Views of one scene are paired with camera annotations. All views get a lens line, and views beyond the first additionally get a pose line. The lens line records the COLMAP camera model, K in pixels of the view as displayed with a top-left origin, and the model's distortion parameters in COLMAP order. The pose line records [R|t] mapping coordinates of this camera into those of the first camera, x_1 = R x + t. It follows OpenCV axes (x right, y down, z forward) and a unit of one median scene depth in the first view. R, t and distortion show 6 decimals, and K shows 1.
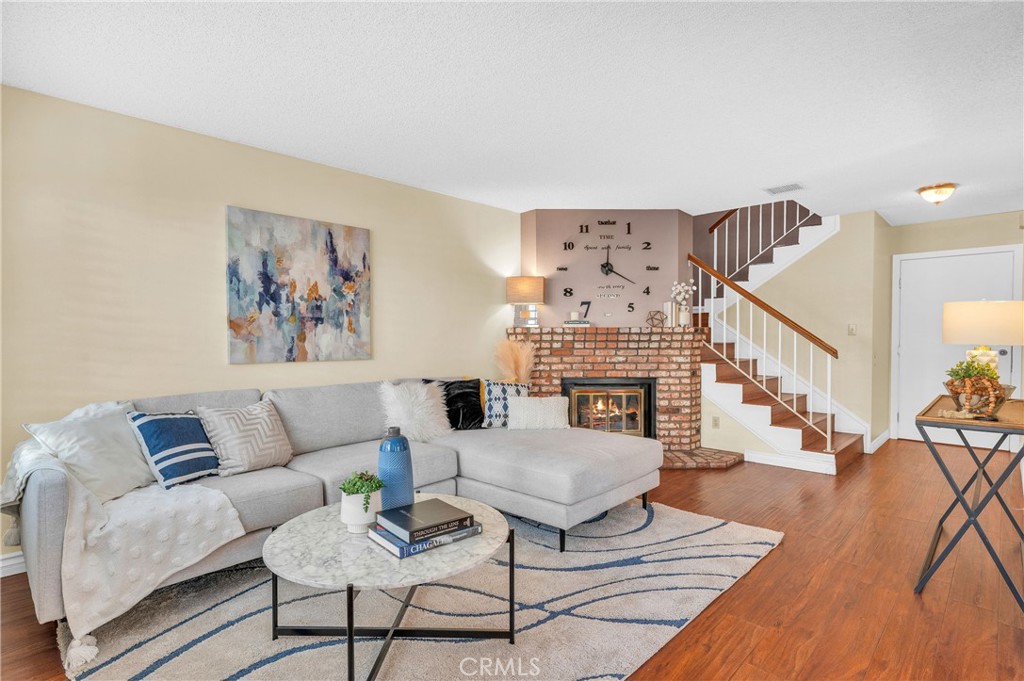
lens RADIAL K [[513.3, 0, 511.9], [0, 513.3, 345.2], [0, 0, 1]] dist [-0.000207, -0.000456]
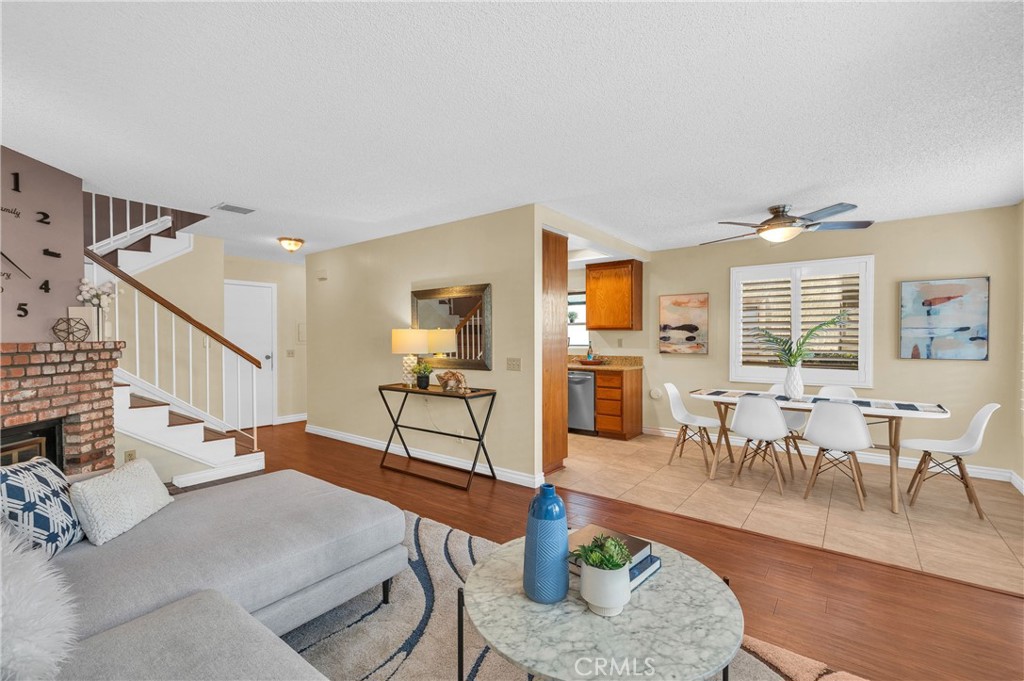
lens RADIAL K [[453.0, 0, 511.8], [0, 453.0, 344.2], [0, 0, 1]] dist [-0.001380, -0.000270]
pose [[-0.111921, -0.012962, 0.993633, -0.391367], [0.020350, 0.999675, 0.015333, -0.029363], [-0.993509, 0.021936, -0.111620, 0.484088]]
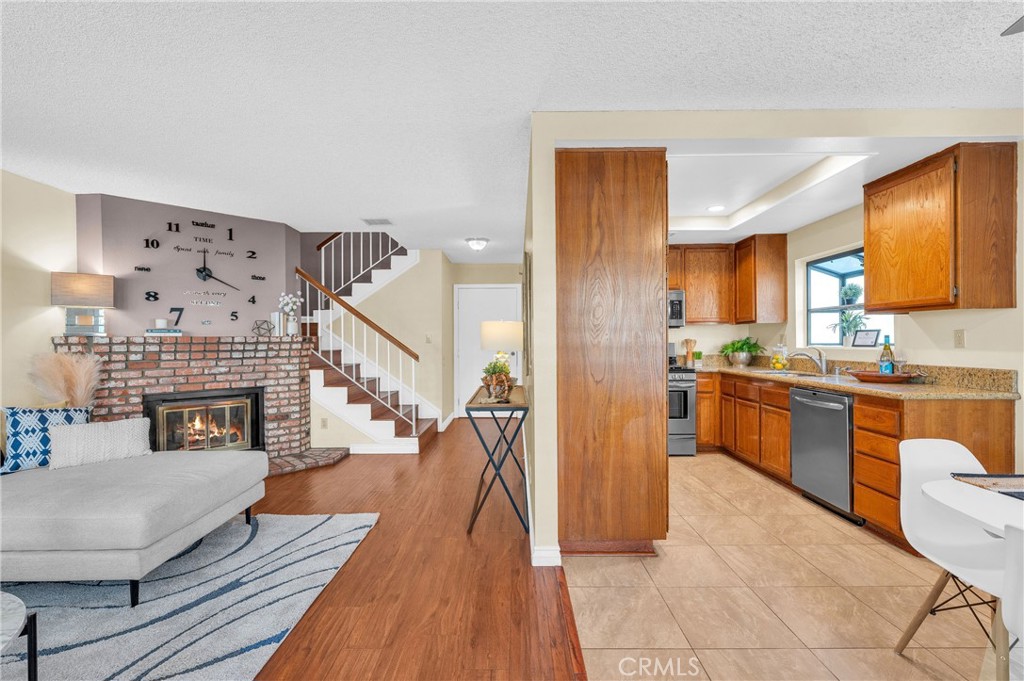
lens RADIAL K [[453.0, 0, 511.8], [0, 453.0, 344.2], [0, 0, 1]] dist [-0.001380, -0.000270]
pose [[0.725927, -0.008635, 0.687718, 0.024164], [0.017252, 0.999835, -0.005656, -0.006642], [-0.687556, 0.015970, 0.725956, 0.018570]]
